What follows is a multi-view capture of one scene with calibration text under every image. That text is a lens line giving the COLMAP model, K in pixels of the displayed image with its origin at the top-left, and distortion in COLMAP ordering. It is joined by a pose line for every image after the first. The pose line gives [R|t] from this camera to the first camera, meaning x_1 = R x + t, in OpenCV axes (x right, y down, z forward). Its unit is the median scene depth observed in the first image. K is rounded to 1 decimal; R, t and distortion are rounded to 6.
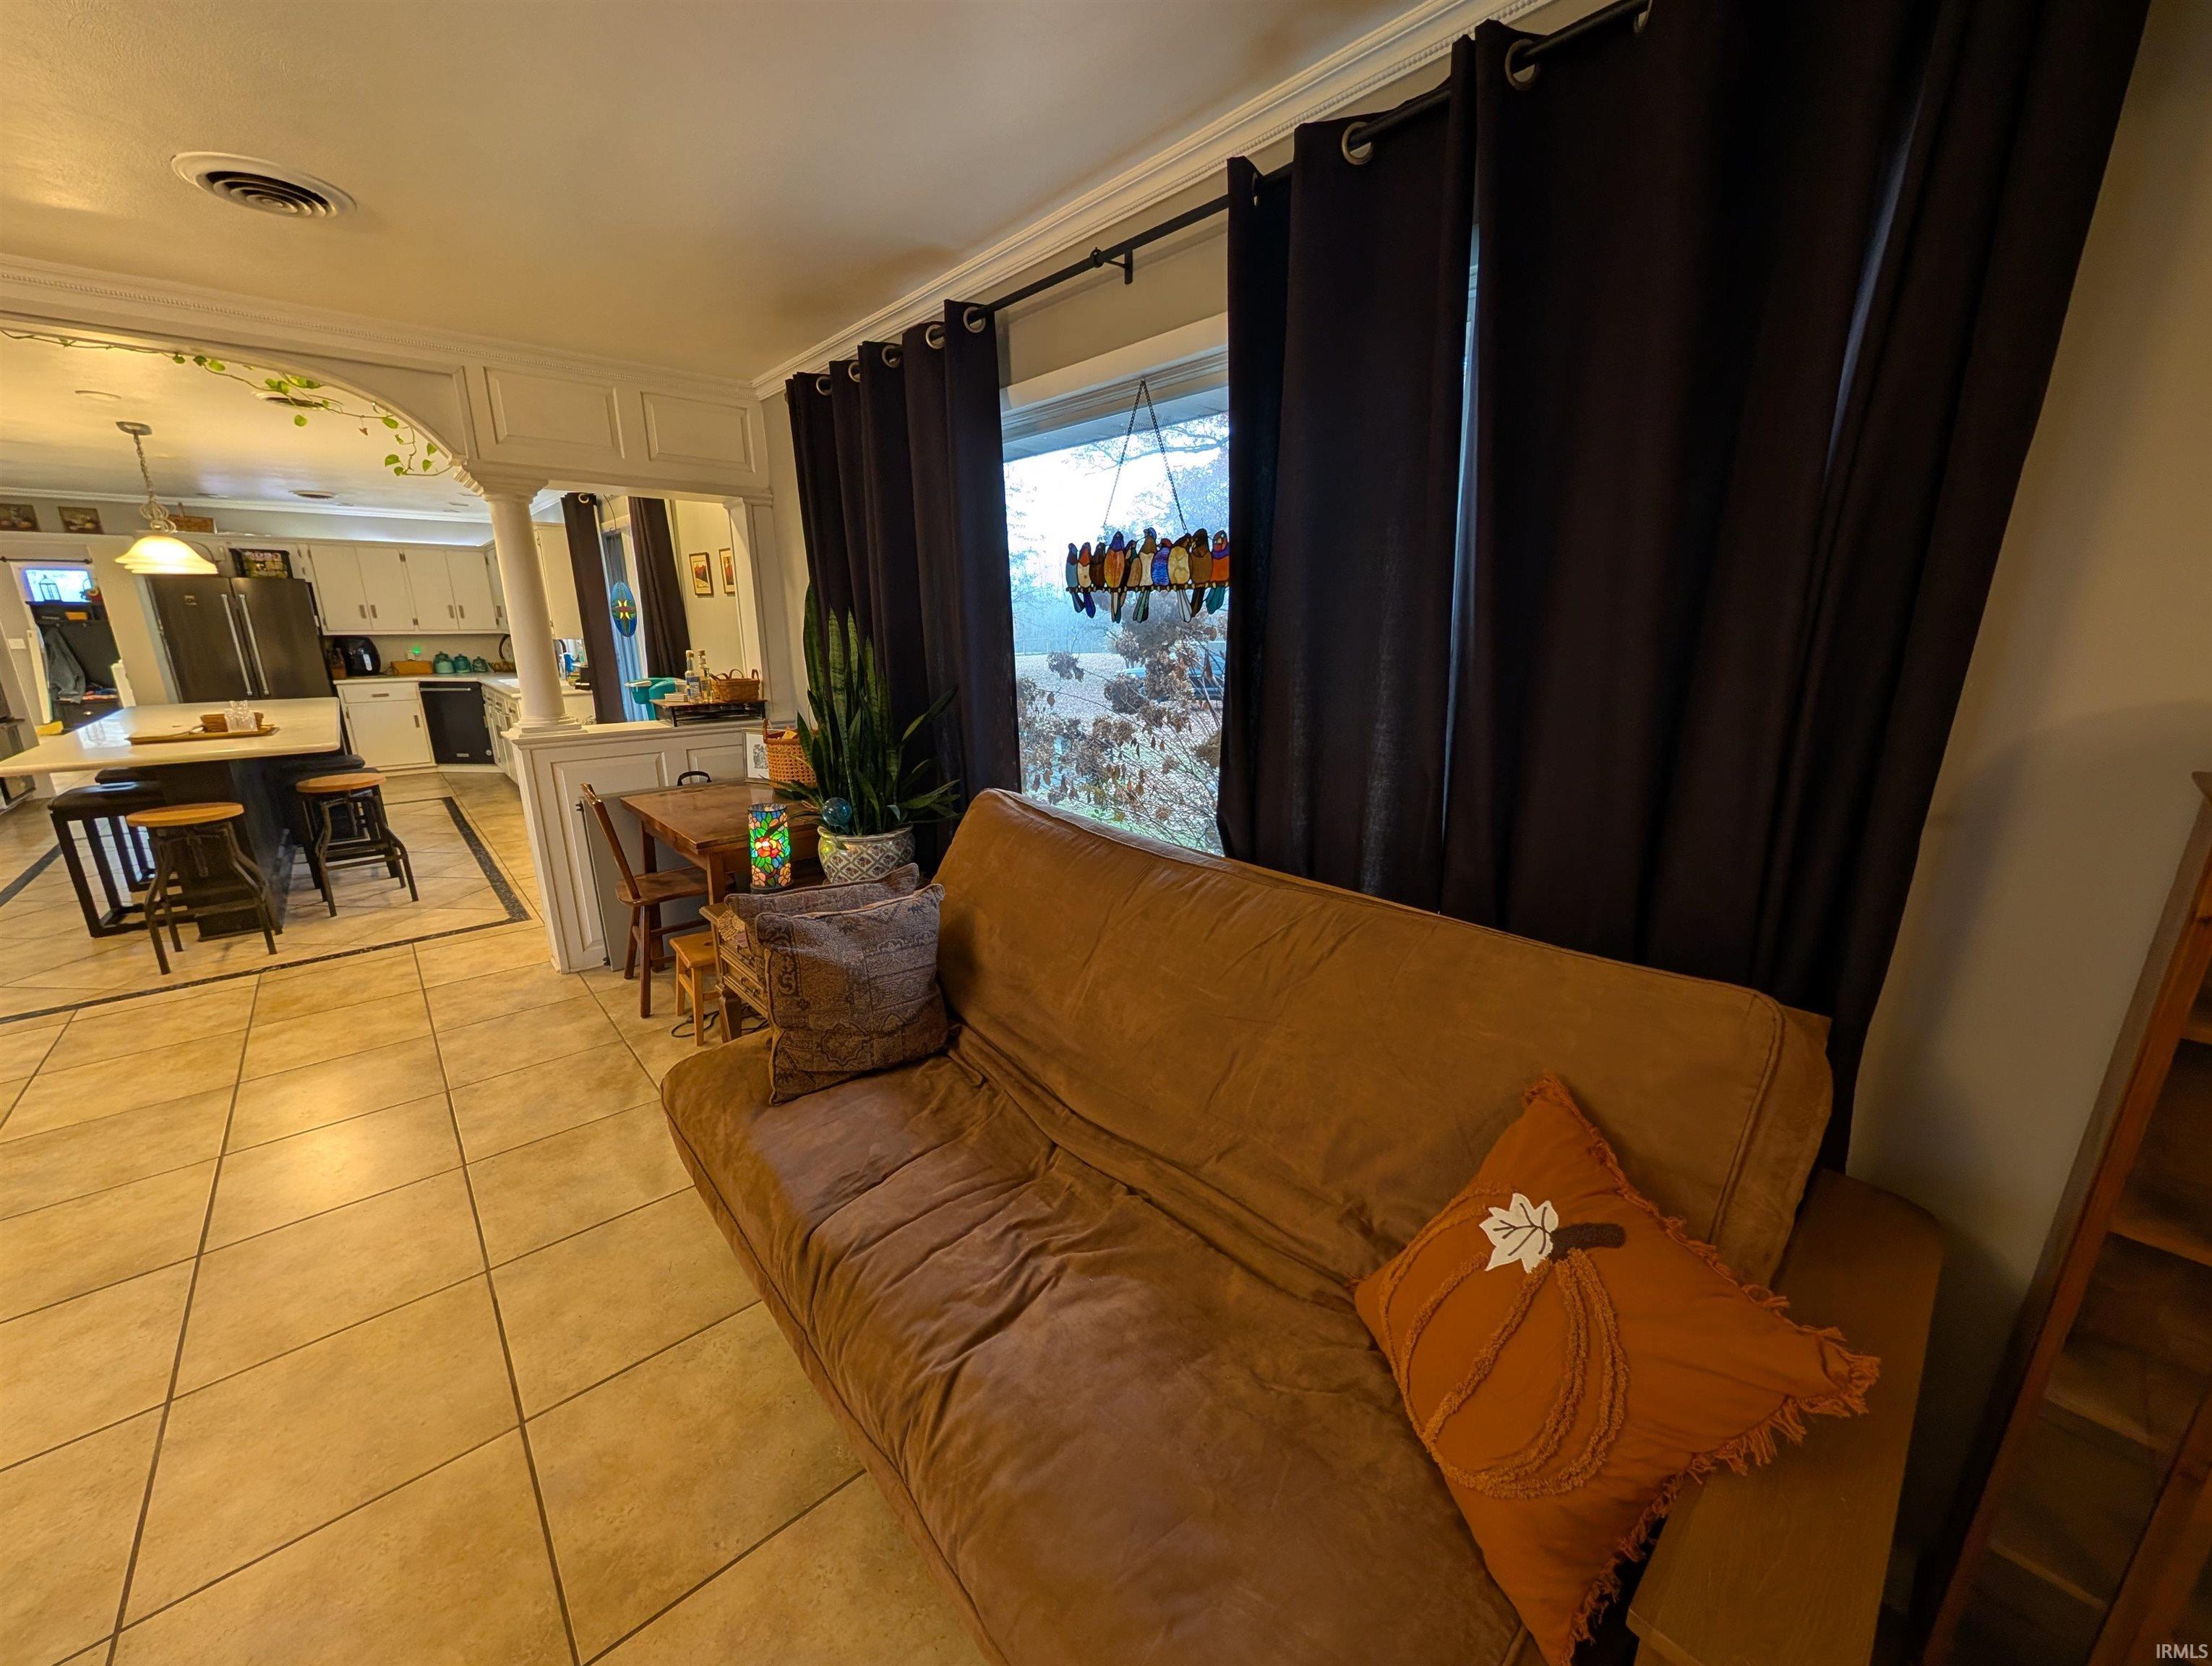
lens RADIAL K [[839.3, 0, 1099.0], [0, 839.3, 839.2], [0, 0, 1]] dist [-0.000773, 0.000013]
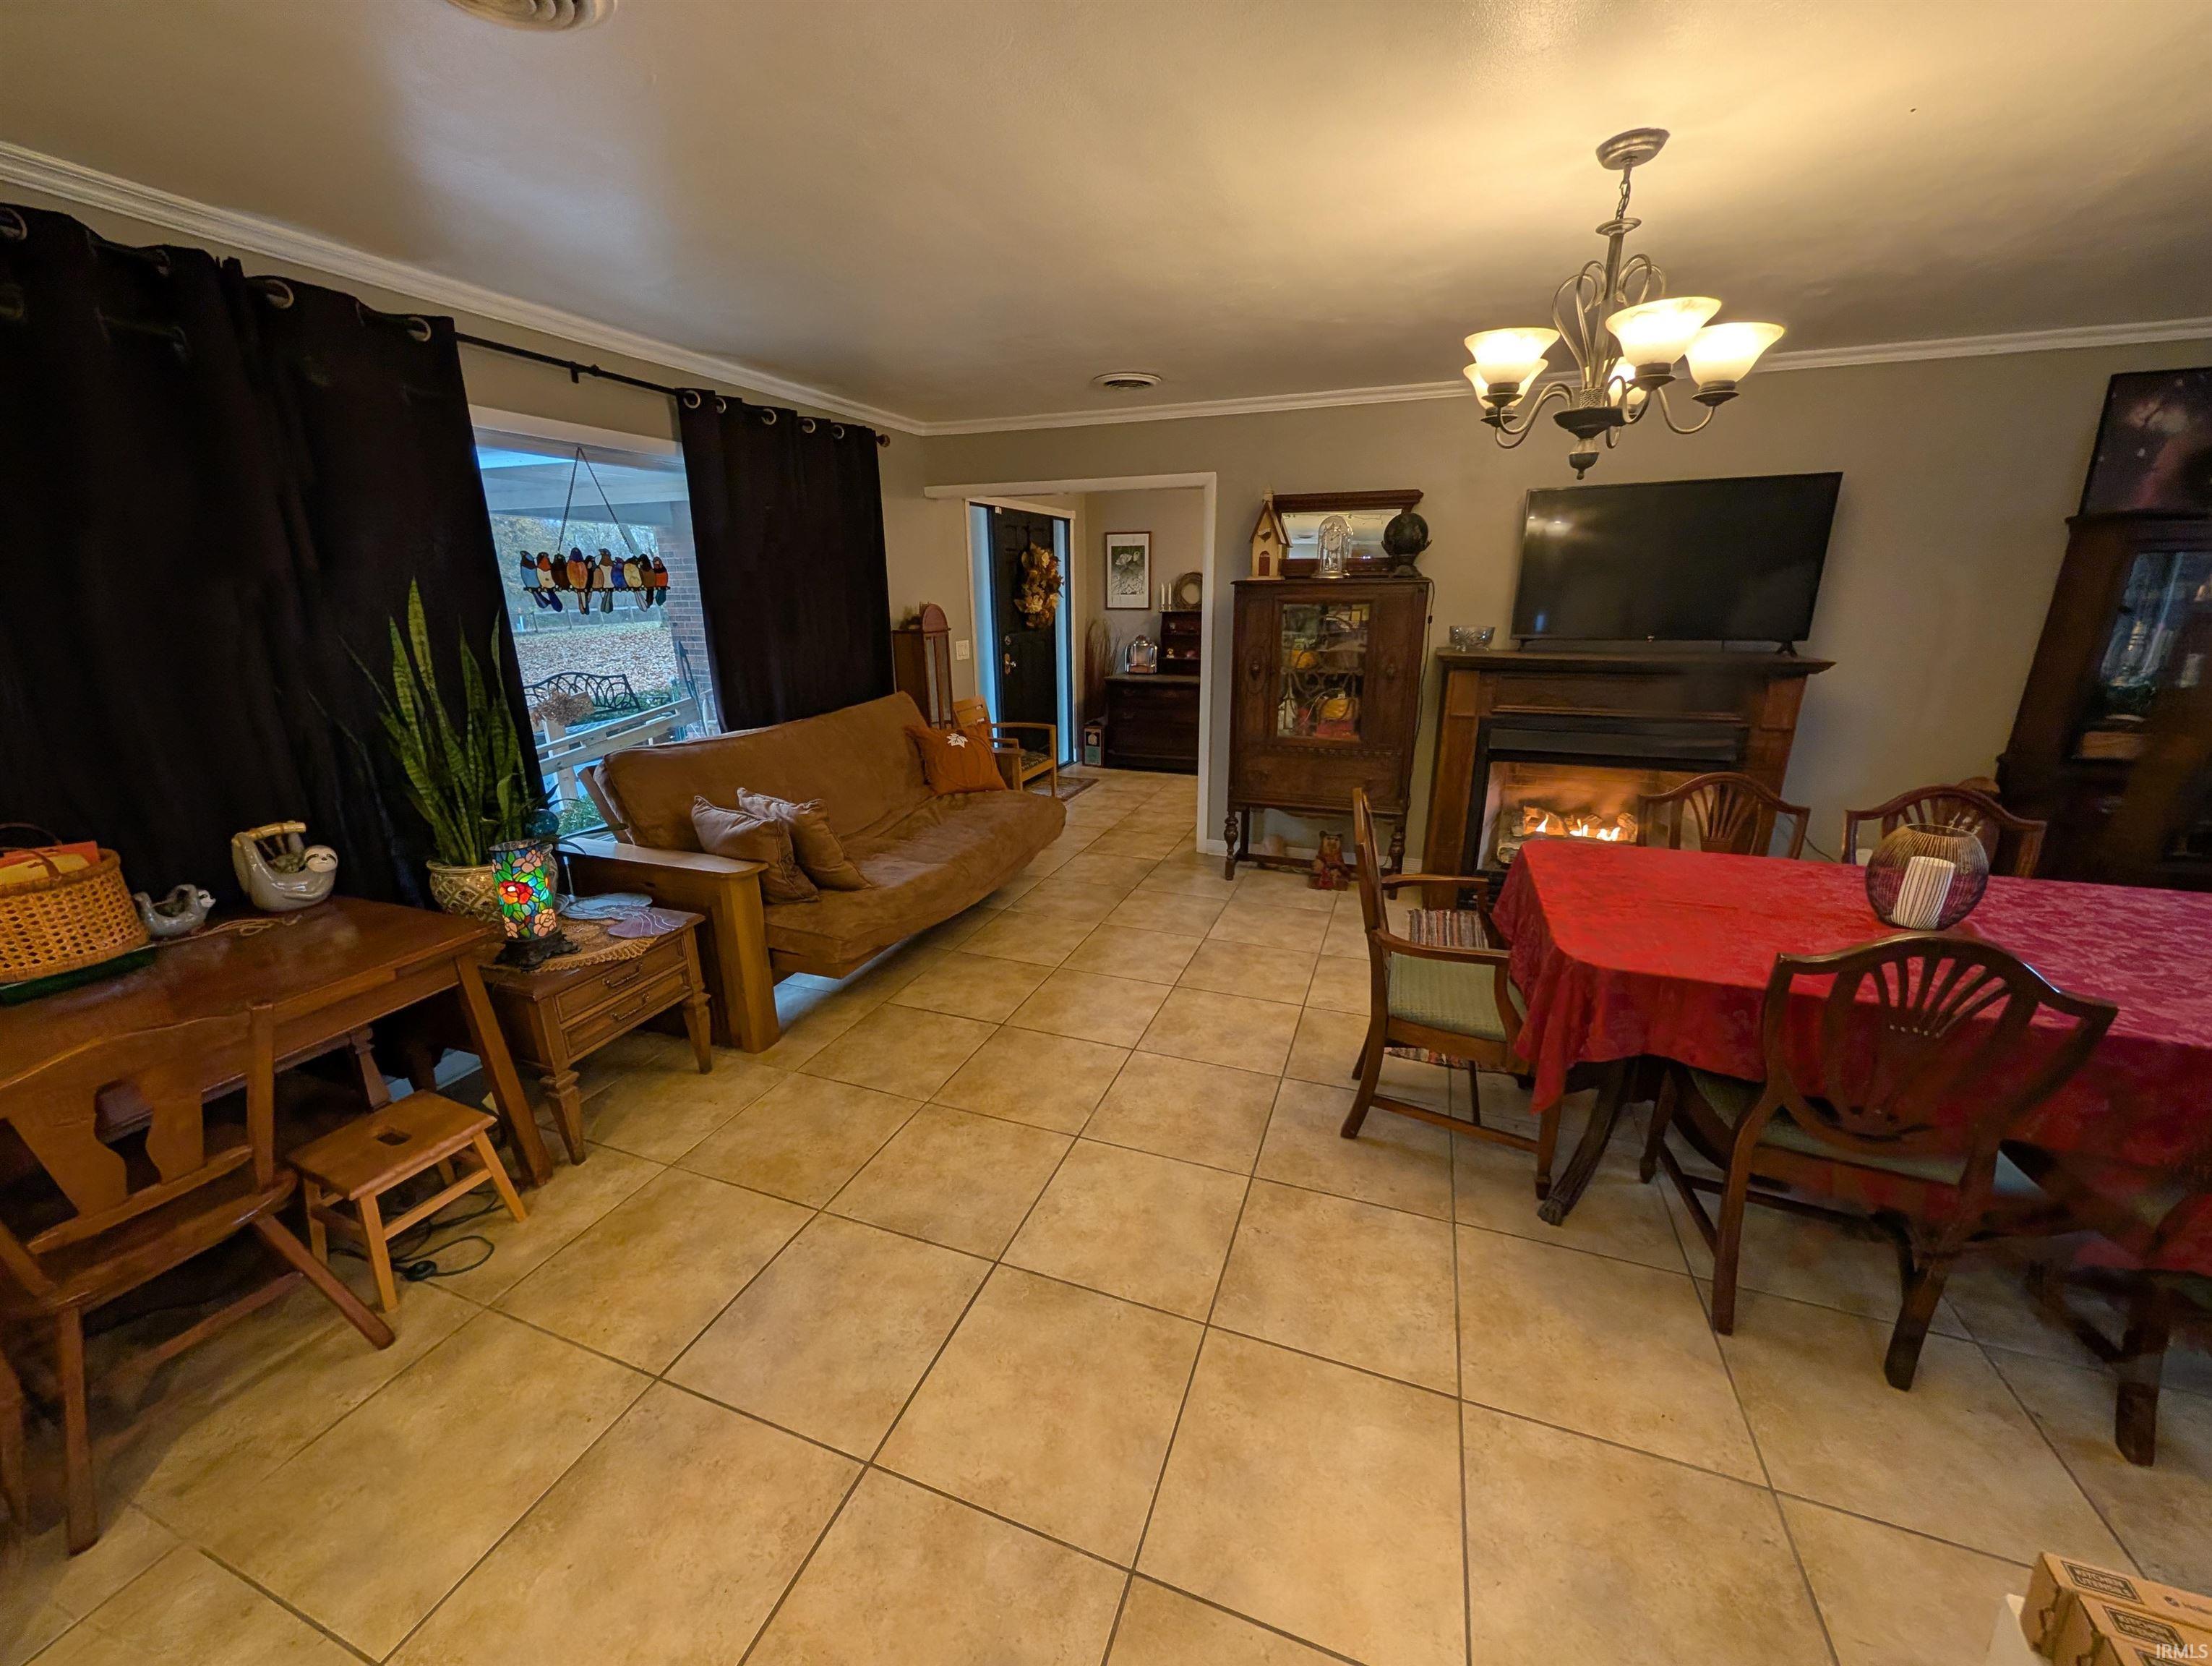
lens RADIAL K [[839.3, 0, 1099.0], [0, 839.3, 839.2], [0, 0, 1]] dist [-0.000773, 0.000013]
pose [[-0.472783, -0.253762, 0.843849, -1.622760], [0.232097, 0.887959, 0.397064, -0.284461], [-0.850063, 0.383580, -0.360915, 0.933207]]
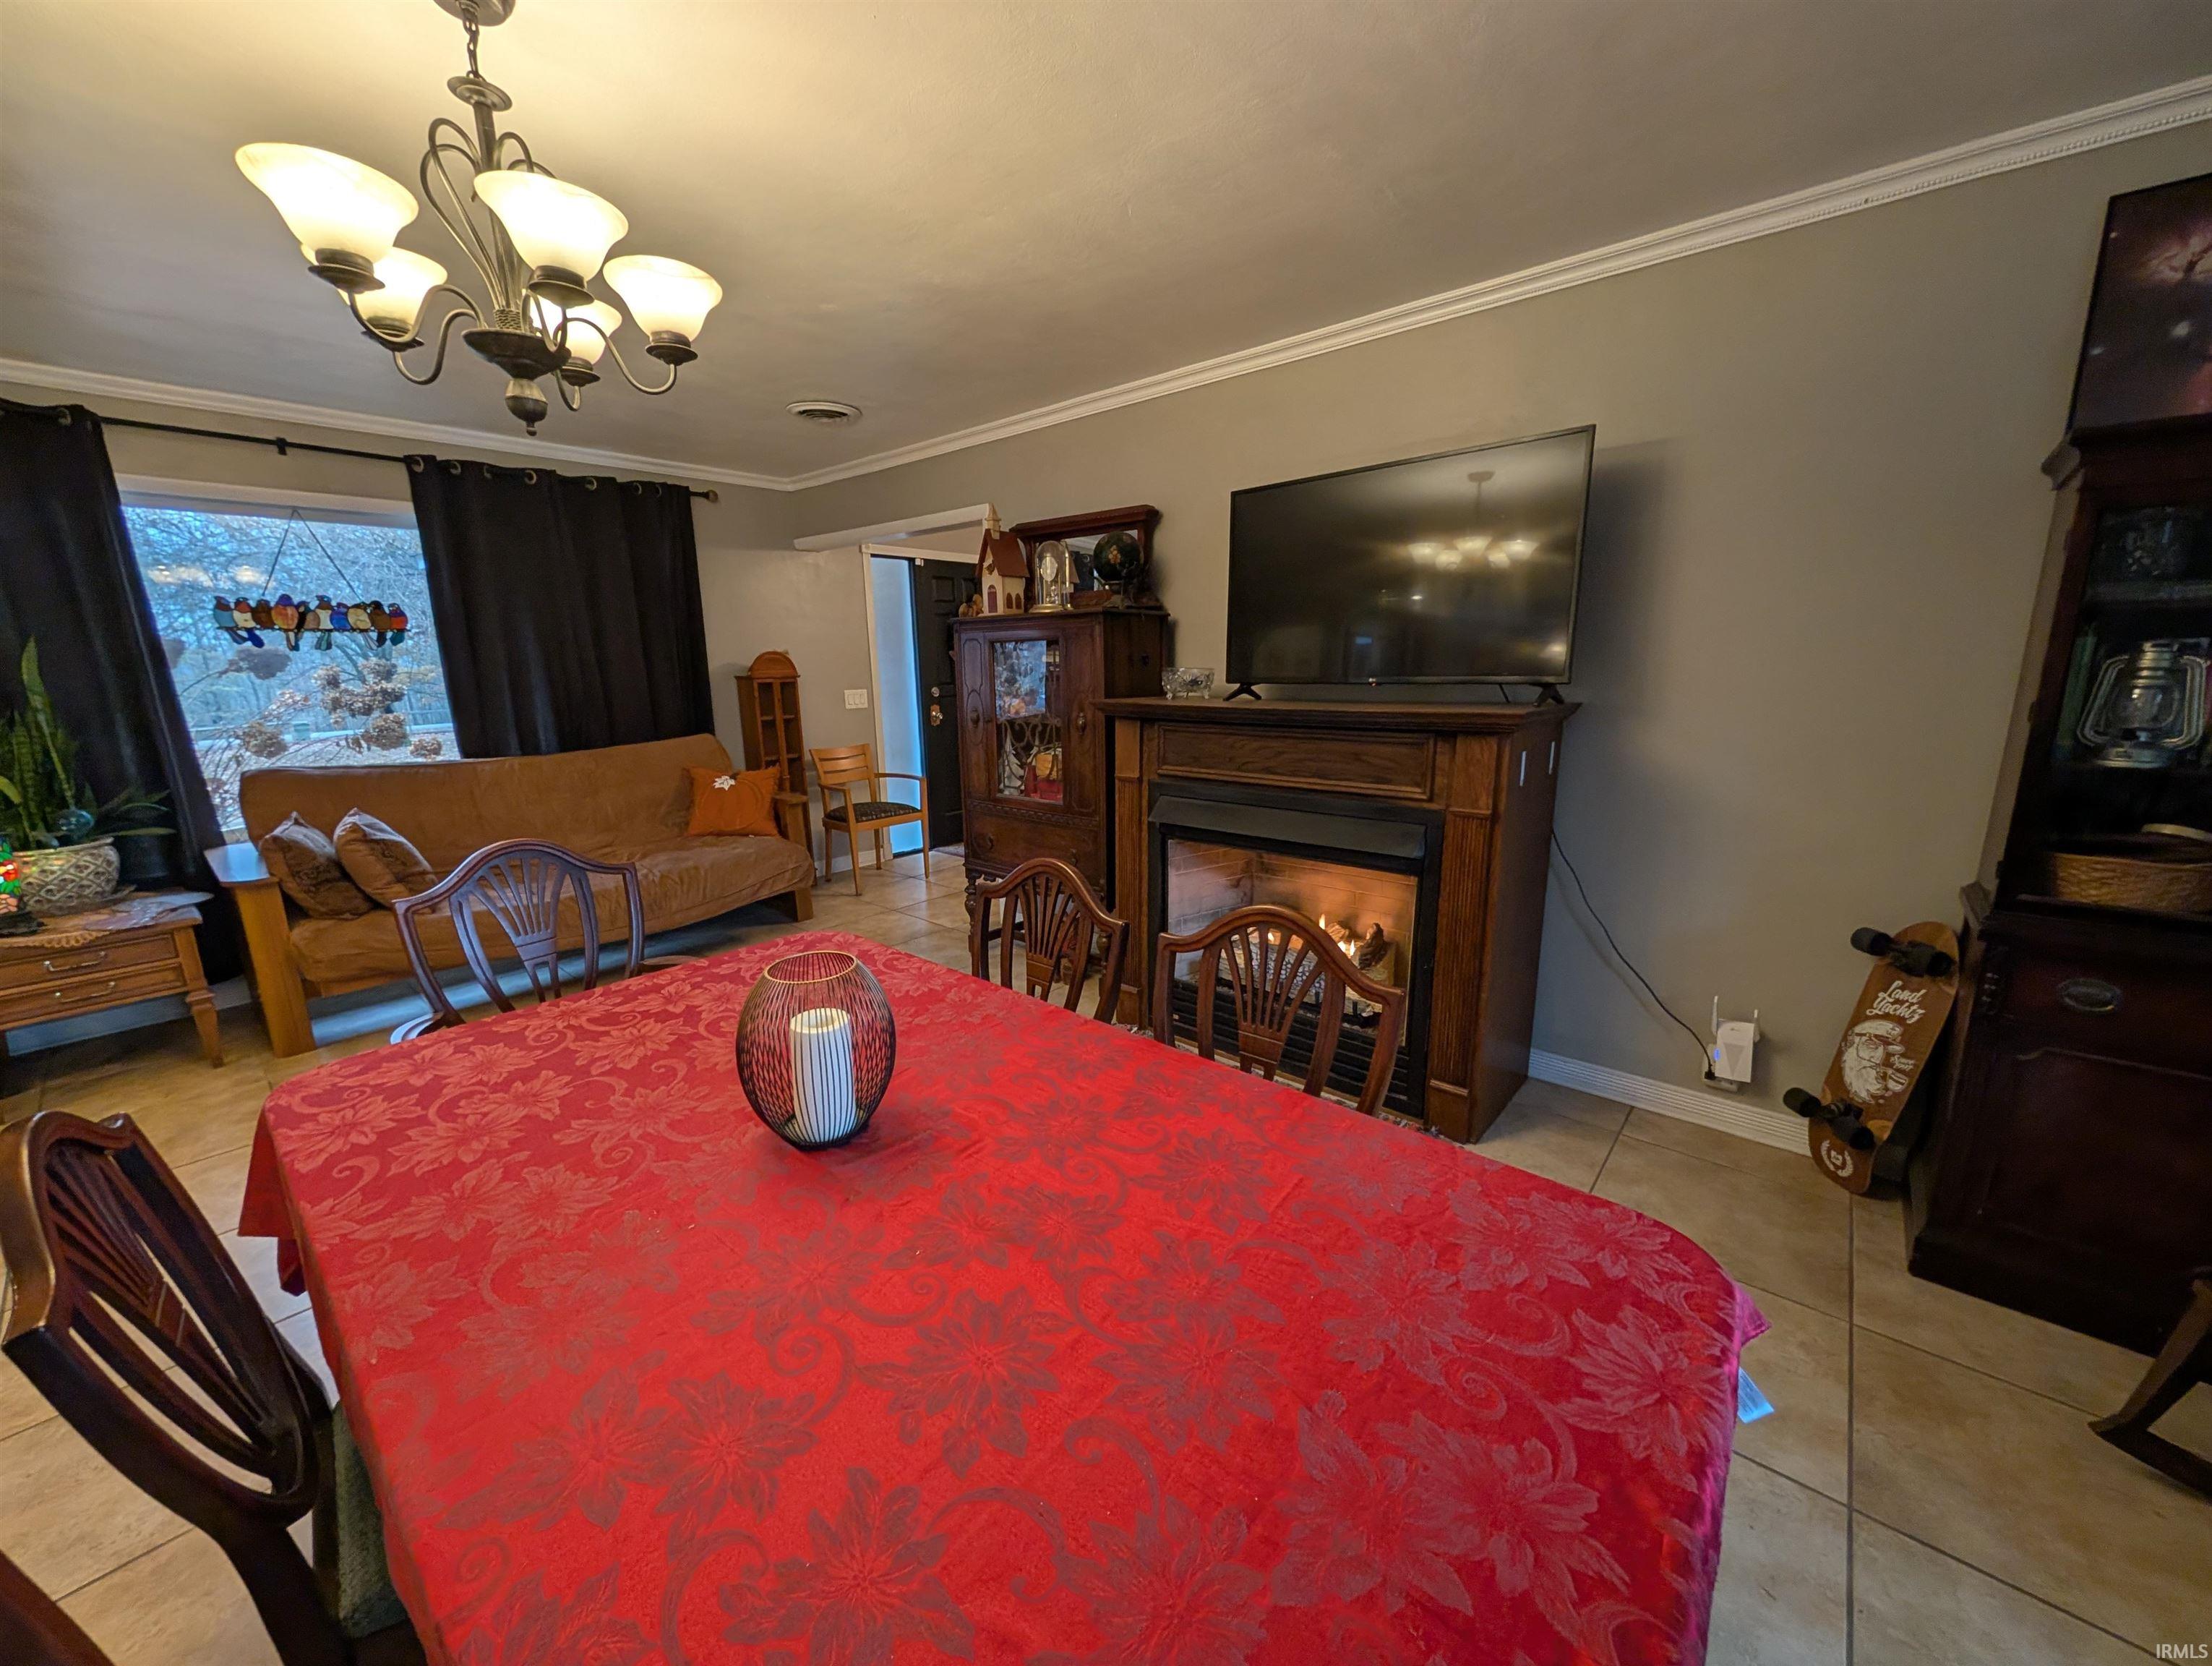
lens RADIAL K [[841.8, 0, 1100.4], [0, 841.8, 840.4], [0, 0, 1]] dist [-0.001549, 0.000430]
pose [[-0.135611, -0.209251, 0.968413, -1.782306], [0.265592, 0.933990, 0.239005, 0.094401], [-0.954500, 0.289614, -0.071084, -0.215149]]
